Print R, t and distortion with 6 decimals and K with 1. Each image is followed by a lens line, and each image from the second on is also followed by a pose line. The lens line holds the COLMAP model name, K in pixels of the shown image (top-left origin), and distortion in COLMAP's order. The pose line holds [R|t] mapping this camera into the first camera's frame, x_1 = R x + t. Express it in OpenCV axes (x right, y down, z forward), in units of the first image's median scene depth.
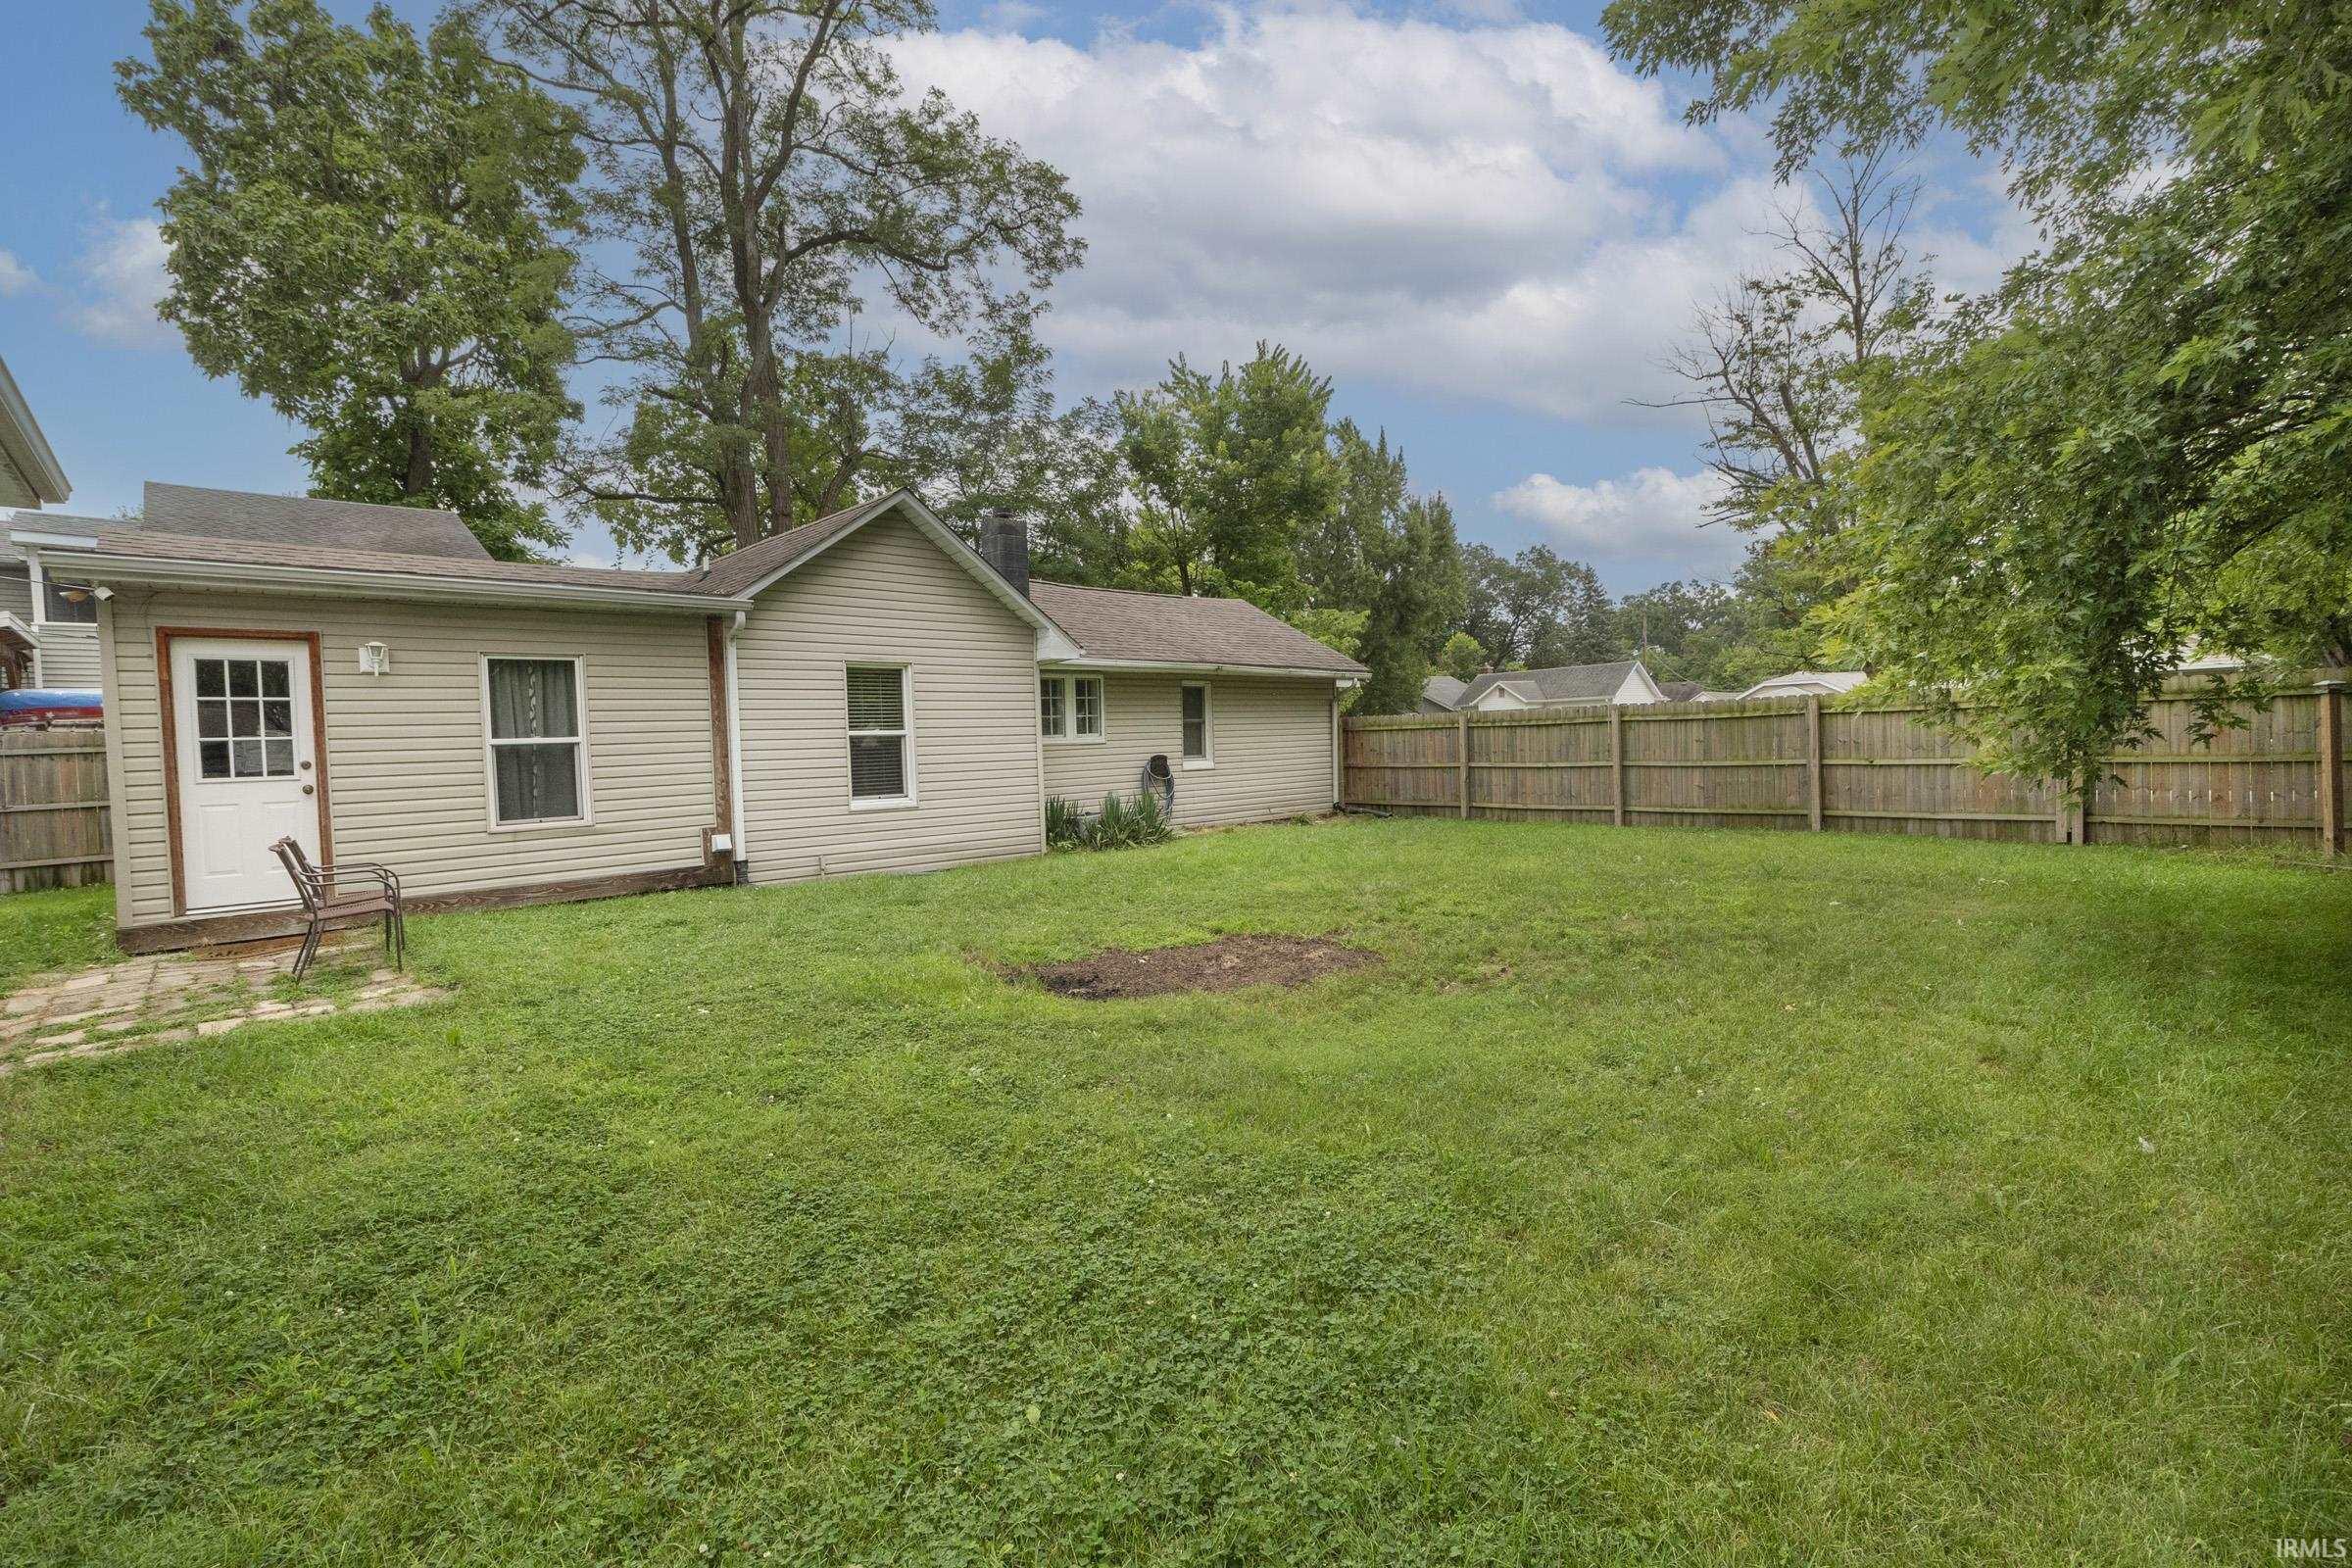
lens RADIAL K [[1037.3, 0, 1155.1], [0, 1037.3, 755.7], [0, 0, 1]] dist [-0.004665, -0.000336]
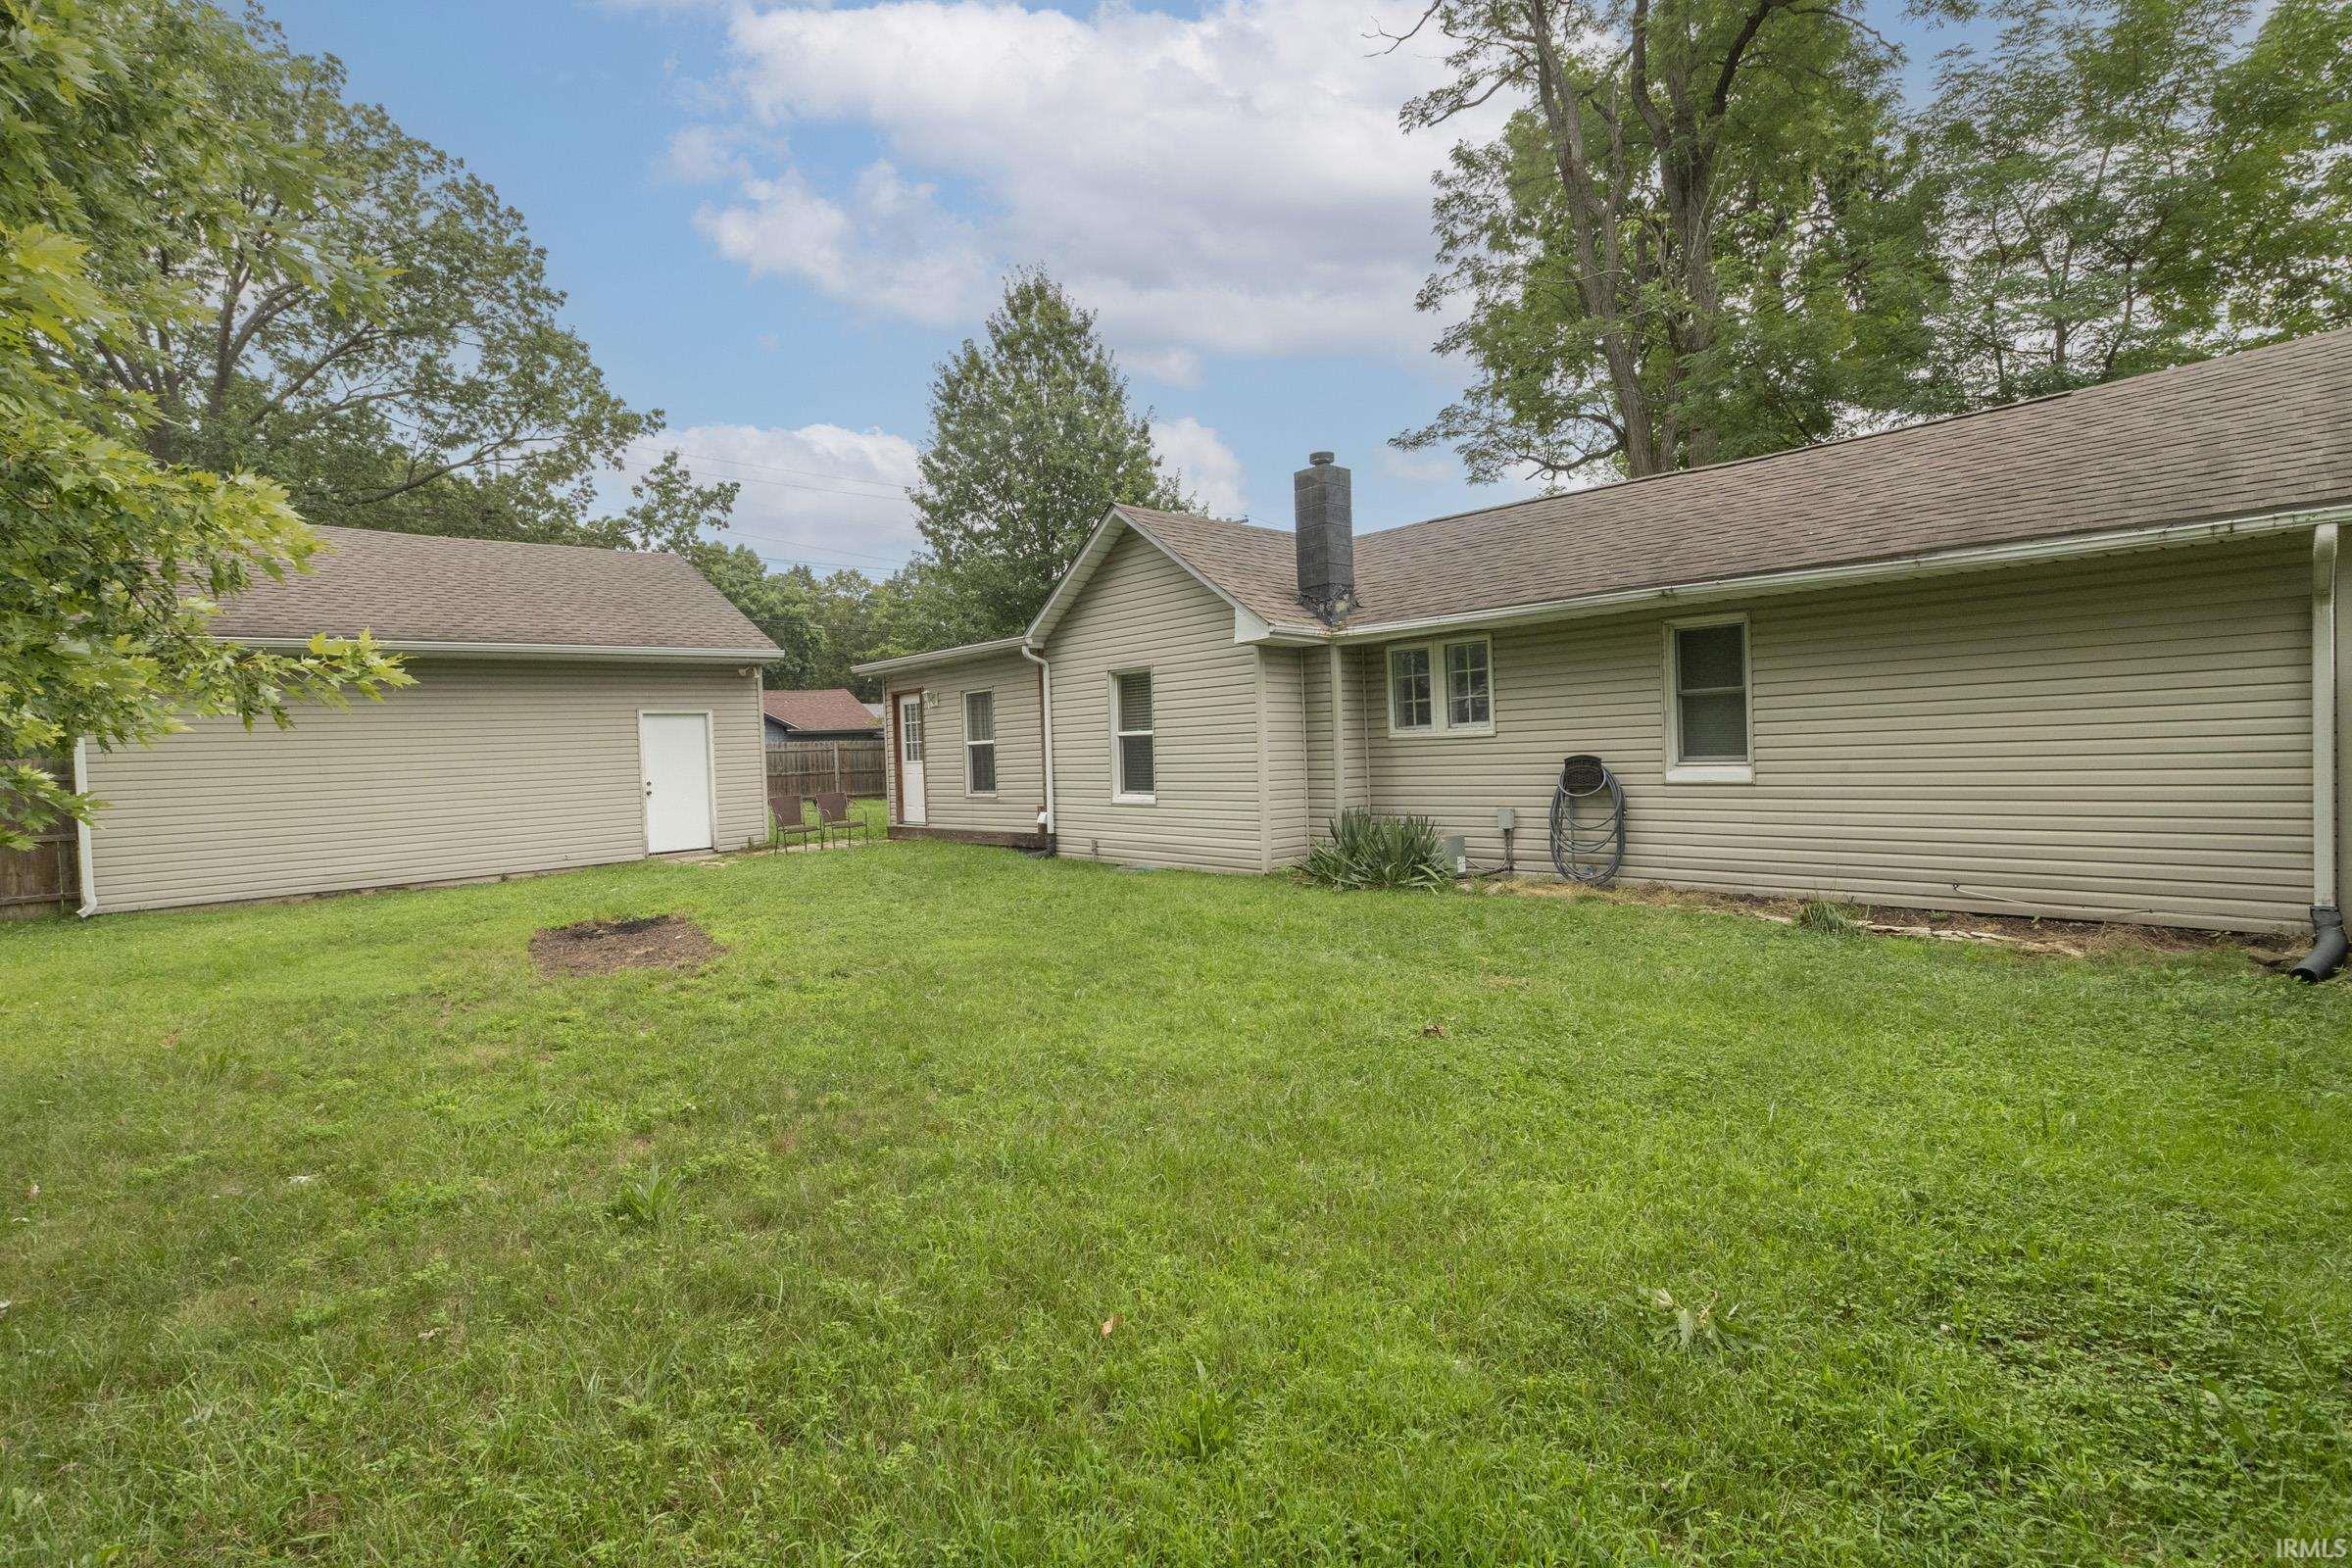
lens RADIAL K [[1037.3, 0, 1181.6], [0, 1037.3, 778.1], [0, 0, 1]] dist [-0.004665, -0.000336]
pose [[0.019860, 0.068222, -0.997472, 0.628036], [0.028408, 0.997228, 0.068771, -0.037515], [0.999399, -0.029702, 0.017867, 0.796608]]
